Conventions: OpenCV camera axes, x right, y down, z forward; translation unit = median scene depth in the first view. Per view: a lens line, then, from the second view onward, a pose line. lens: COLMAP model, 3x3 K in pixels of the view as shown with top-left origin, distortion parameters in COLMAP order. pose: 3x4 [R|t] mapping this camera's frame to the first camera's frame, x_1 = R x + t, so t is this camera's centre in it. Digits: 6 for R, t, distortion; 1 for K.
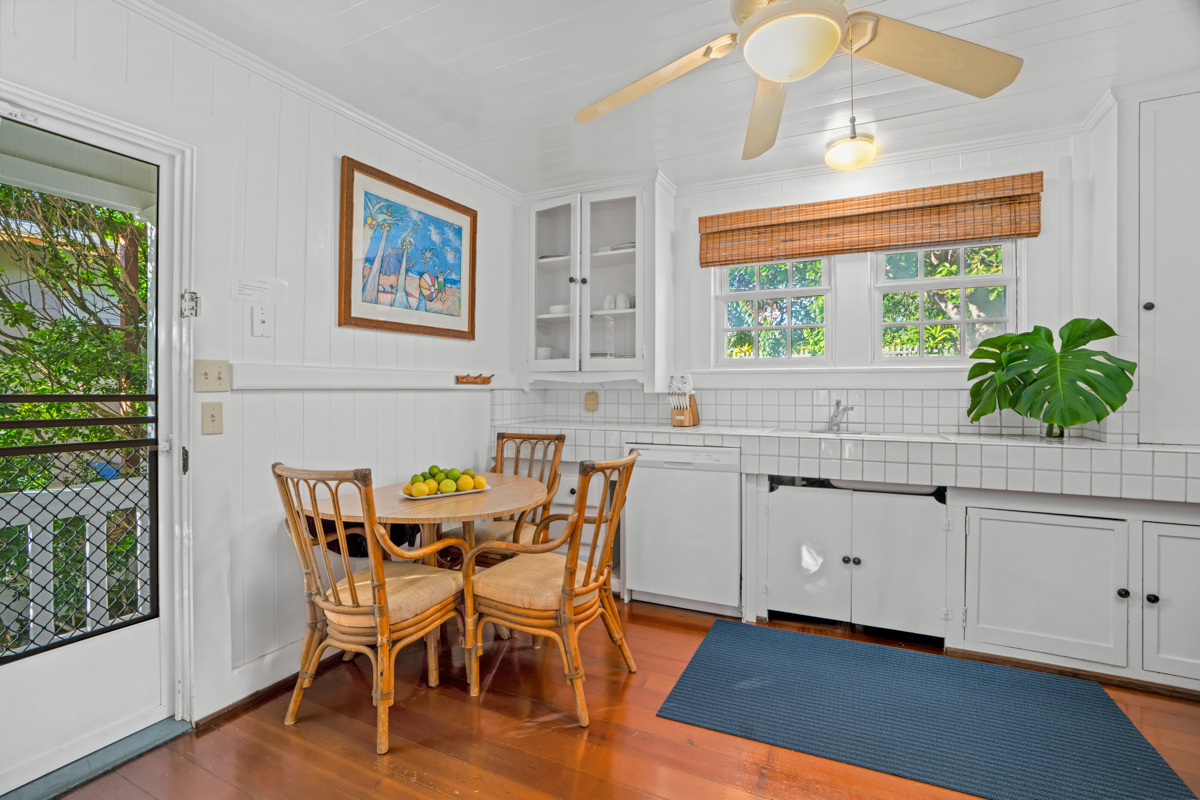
lens RADIAL K [[574.6, 0, 583.8], [0, 574.6, 389.0], [0, 0, 1]] dist [-0.064880, 0.026588]
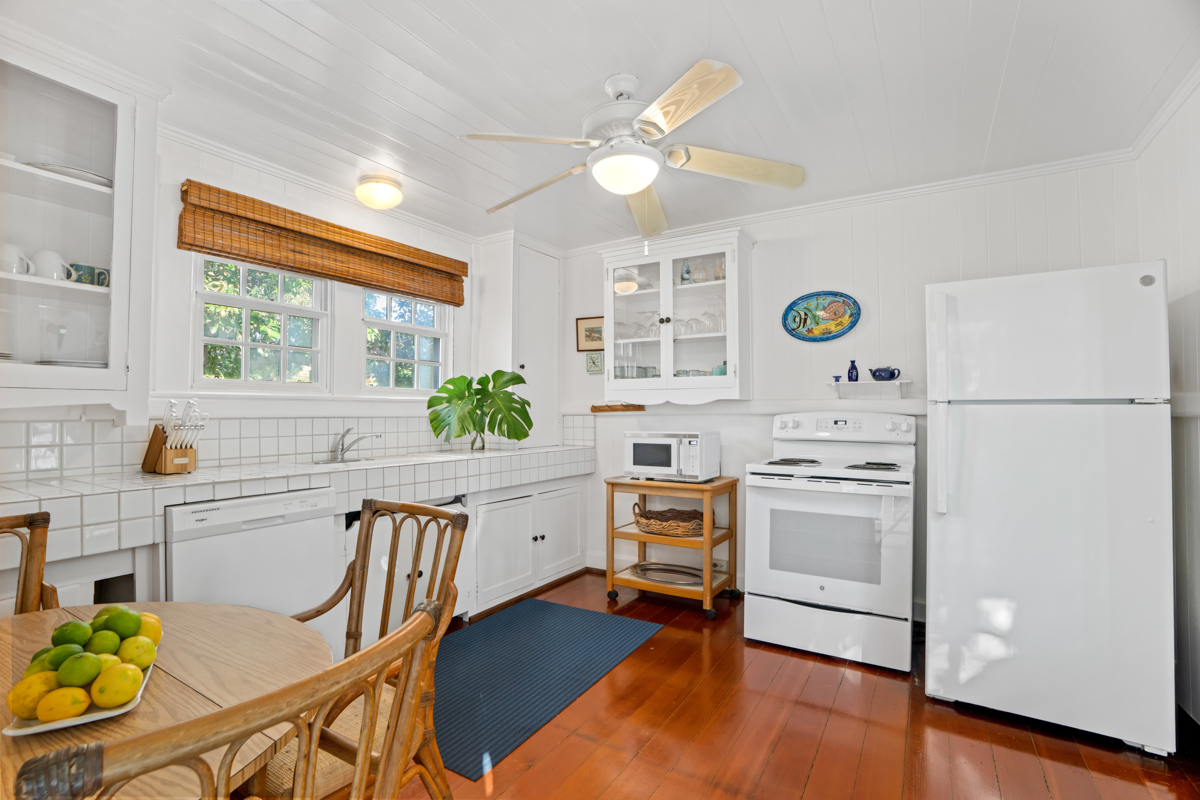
lens RADIAL K [[574.6, 0, 593.8], [0, 574.6, 402.1], [0, 0, 1]] dist [-0.064880, 0.026588]
pose [[0.056124, 0.016228, 0.998292, -0.593654], [0.000403, 0.999867, -0.016277, -0.011869], [-0.998424, 0.001315, 0.056110, 0.579396]]
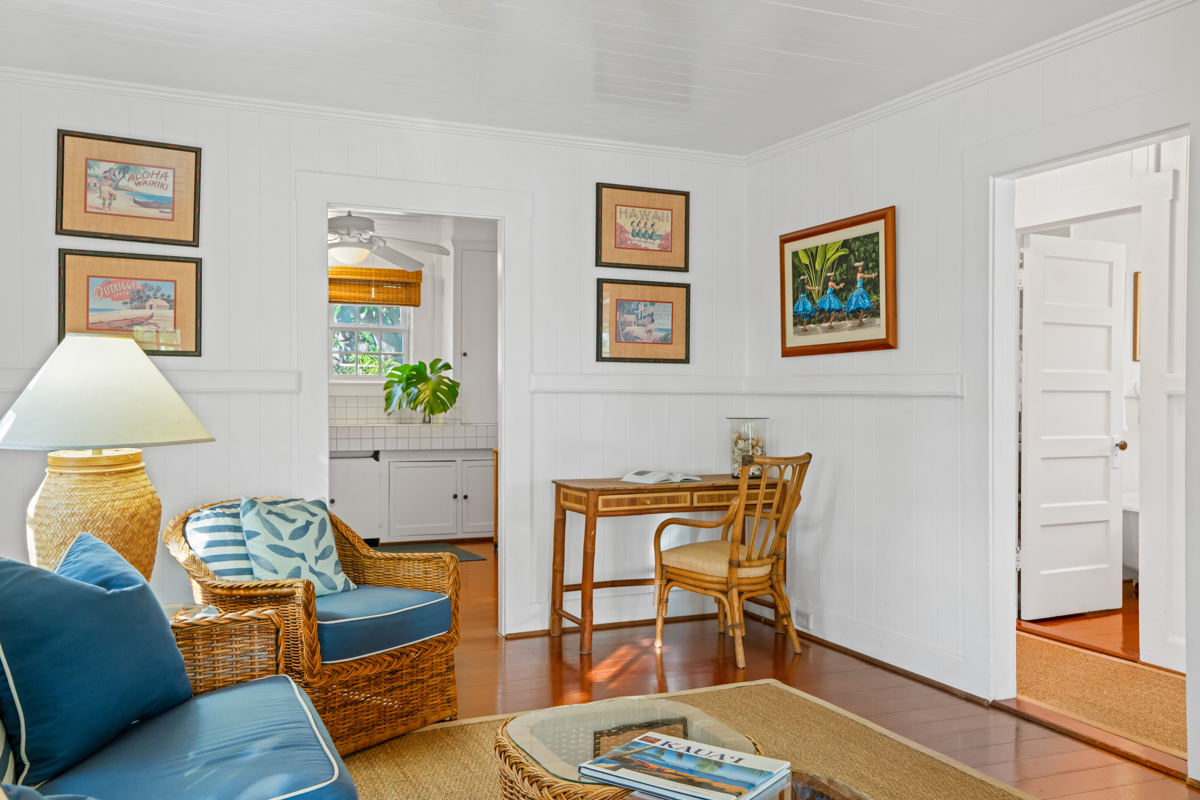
lens RADIAL K [[1045.0, 0, 594.6], [0, 1045.0, 403.1], [0, 0, 1]] dist [0.040167, 0.053147]
pose [[0.622464, -0.002932, 0.782643, -1.374866], [-0.004417, 0.999964, 0.007259, -0.003960], [-0.782636, -0.007975, 0.622428, -1.439091]]
